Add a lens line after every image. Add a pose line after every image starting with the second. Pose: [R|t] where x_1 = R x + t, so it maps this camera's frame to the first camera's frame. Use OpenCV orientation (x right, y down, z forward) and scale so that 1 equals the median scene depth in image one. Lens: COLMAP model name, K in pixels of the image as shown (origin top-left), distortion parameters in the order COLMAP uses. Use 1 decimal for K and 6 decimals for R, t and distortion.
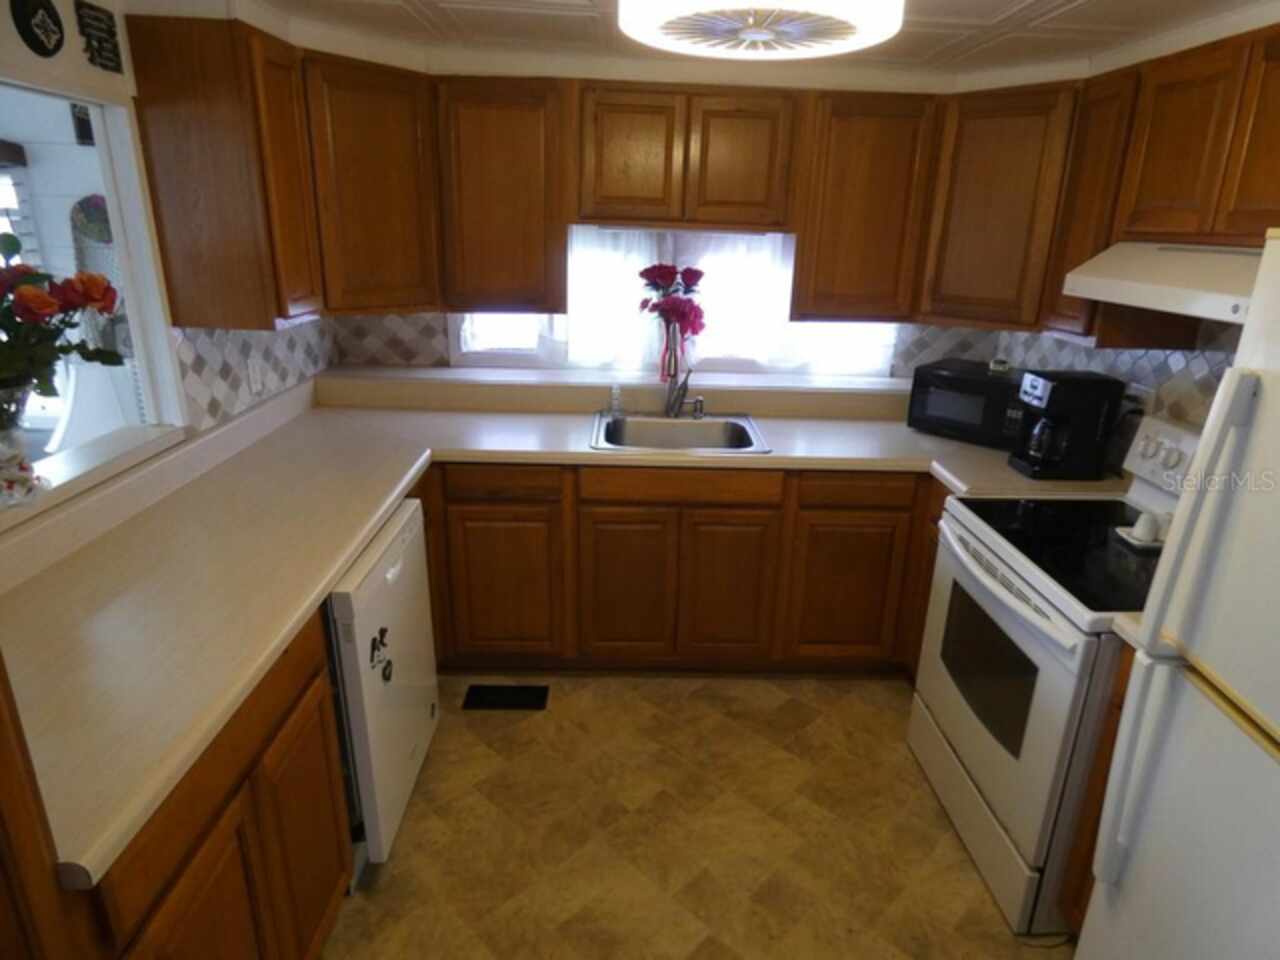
lens RADIAL K [[763.1, 0, 643.9], [0, 763.1, 473.2], [0, 0, 1]] dist [0.000622, -0.000368]
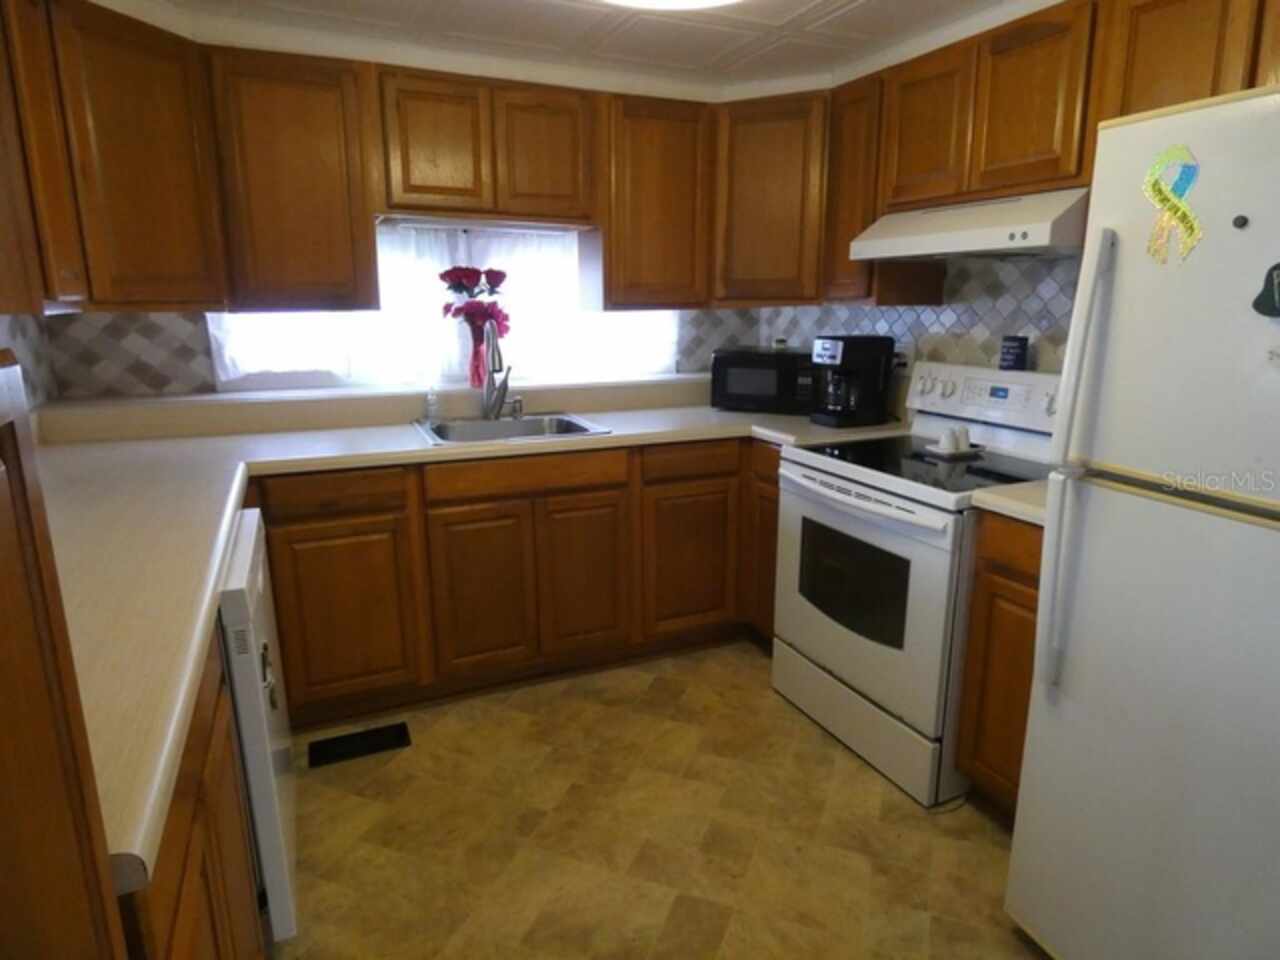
lens RADIAL K [[770.5, 0, 633.9], [0, 770.5, 475.2], [0, 0, 1]] dist [0.018776, 0.001015]
pose [[0.923356, -0.113289, 0.366850, -0.200821], [0.145747, 0.987382, -0.061924, 0.101686], [-0.355206, 0.110645, 0.928217, 0.039132]]
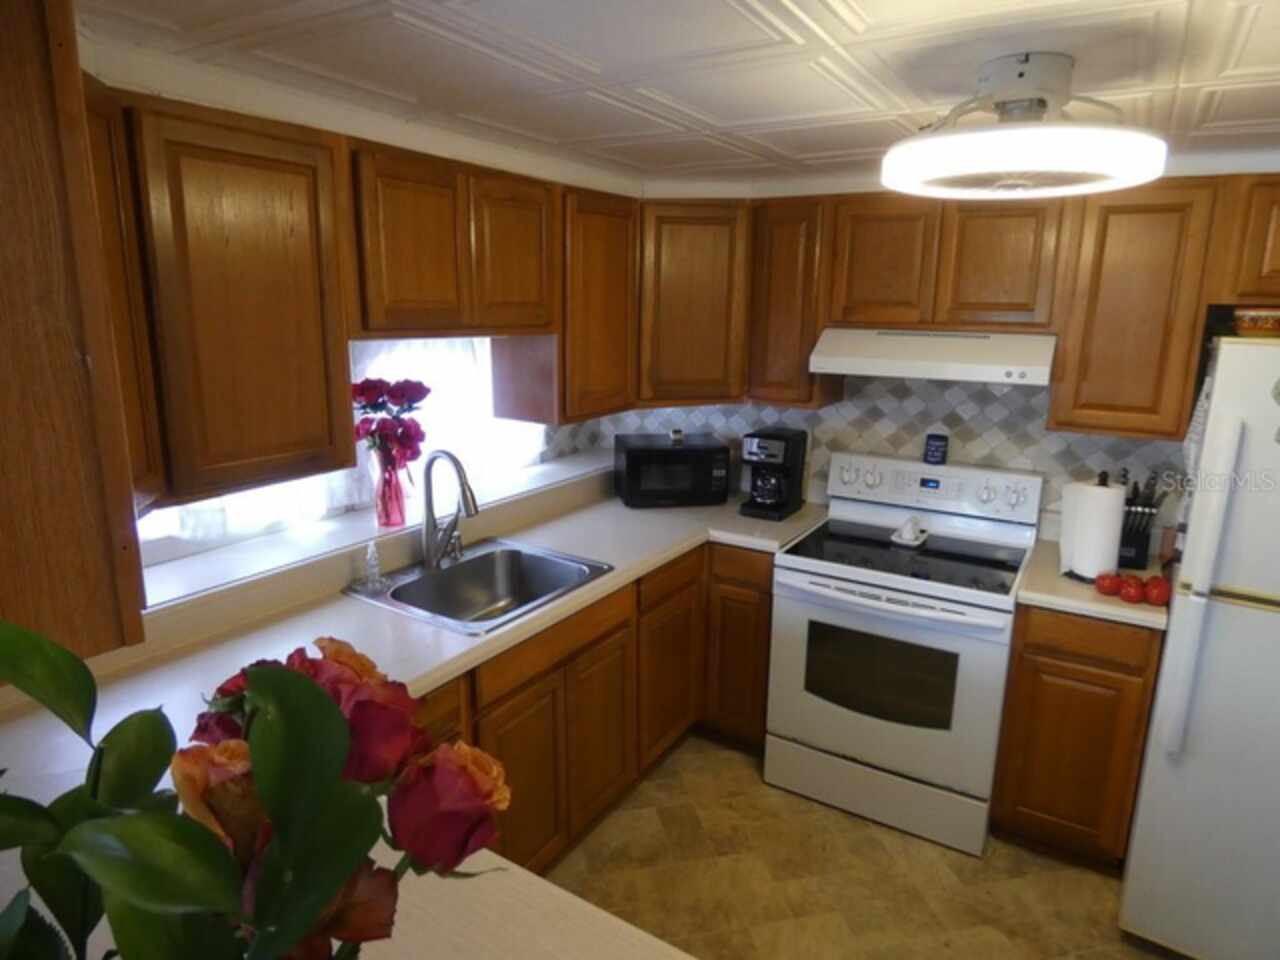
lens RADIAL K [[790.0, 0, 634.4], [0, 790.0, 486.8], [0, 0, 1]] dist [0.032014, -0.001476]
pose [[0.543728, -0.222947, 0.809107, -0.598734], [0.267612, 0.959803, 0.084632, -0.205932], [-0.795452, 0.170510, 0.581535, 0.432553]]
